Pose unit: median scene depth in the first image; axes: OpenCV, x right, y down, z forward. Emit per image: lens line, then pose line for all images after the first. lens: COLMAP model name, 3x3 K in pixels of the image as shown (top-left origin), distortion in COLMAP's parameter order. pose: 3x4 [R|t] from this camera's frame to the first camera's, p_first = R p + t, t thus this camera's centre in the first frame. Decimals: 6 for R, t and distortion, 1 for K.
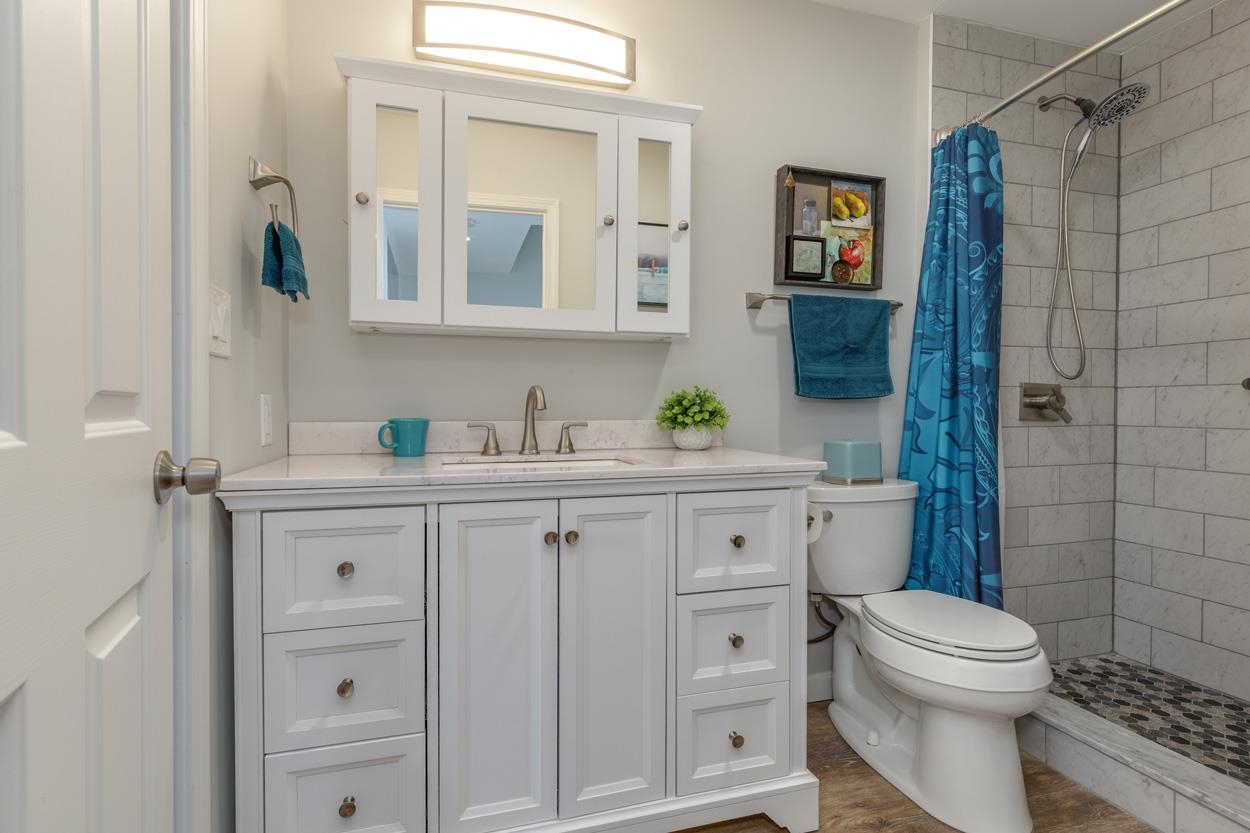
lens RADIAL K [[571.8, 0, 619.8], [0, 571.8, 419.1], [0, 0, 1]] dist [0.002125, 0.000013]
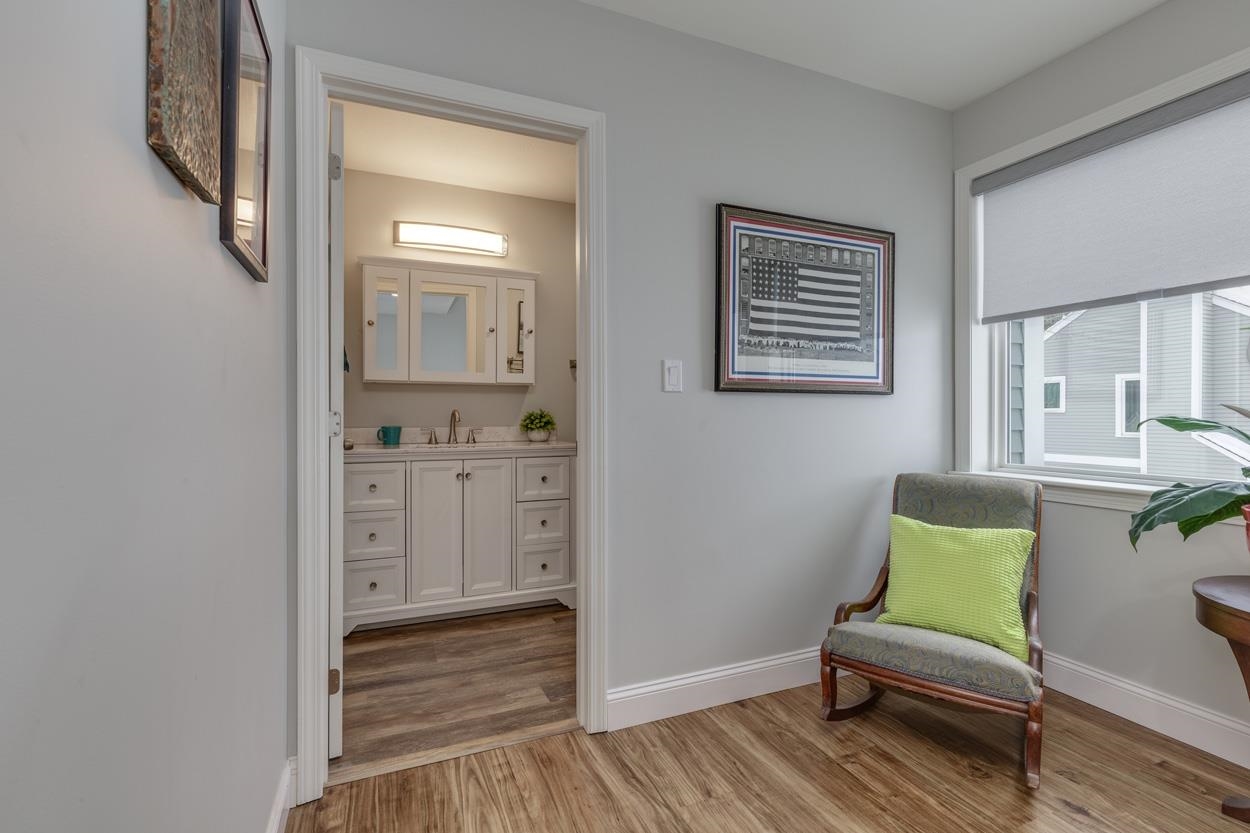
lens RADIAL K [[571.8, 0, 619.8], [0, 571.8, 419.1], [0, 0, 1]] dist [0.002125, 0.000013]
pose [[0.994609, -0.003776, 0.103625, 0.215375], [0.005568, 0.999840, -0.017009, 0.011823], [-0.103544, 0.017494, 0.994471, -1.042710]]
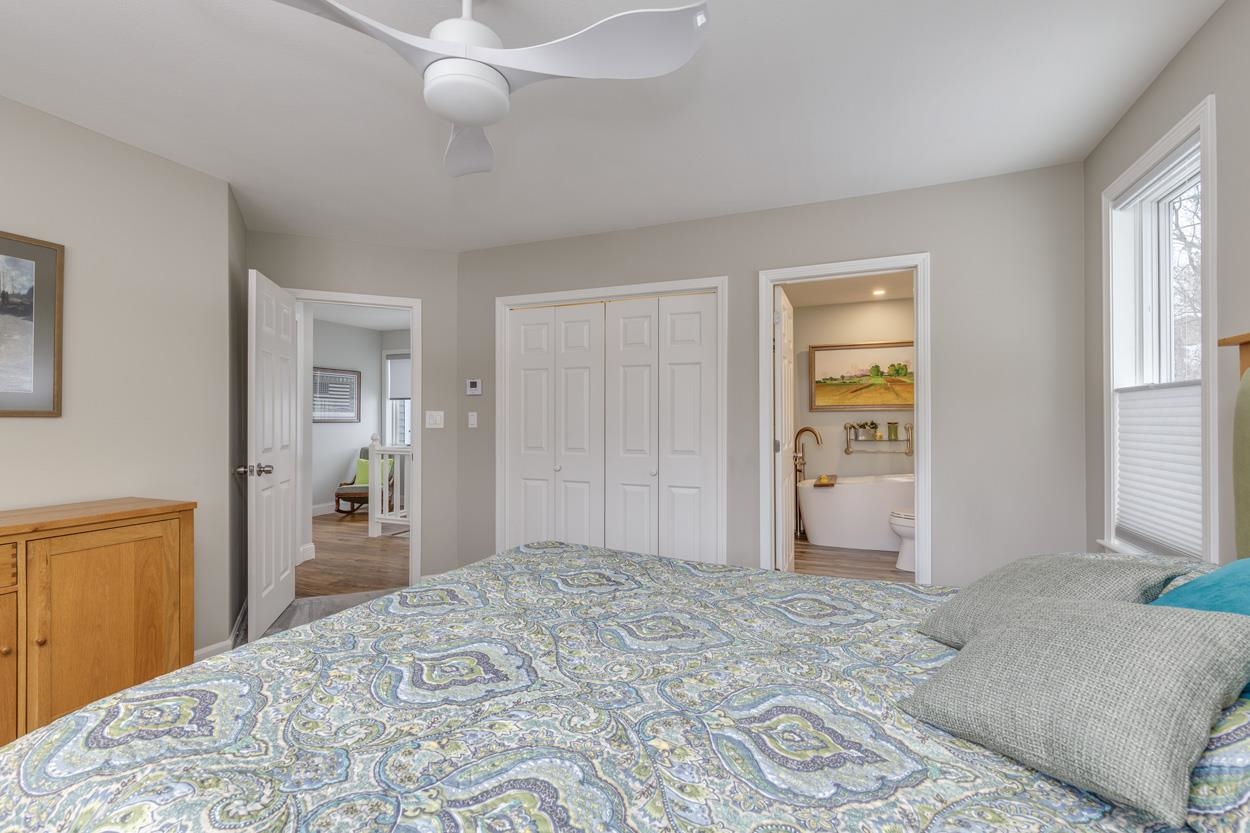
lens RADIAL K [[571.8, 0, 619.8], [0, 571.8, 419.1], [0, 0, 1]] dist [0.002125, 0.000013]
pose [[0.635068, 0.000911, 0.772455, -1.074438], [0.017773, 0.999717, -0.015791, 0.010645], [-0.772252, 0.023758, 0.634873, -3.981629]]
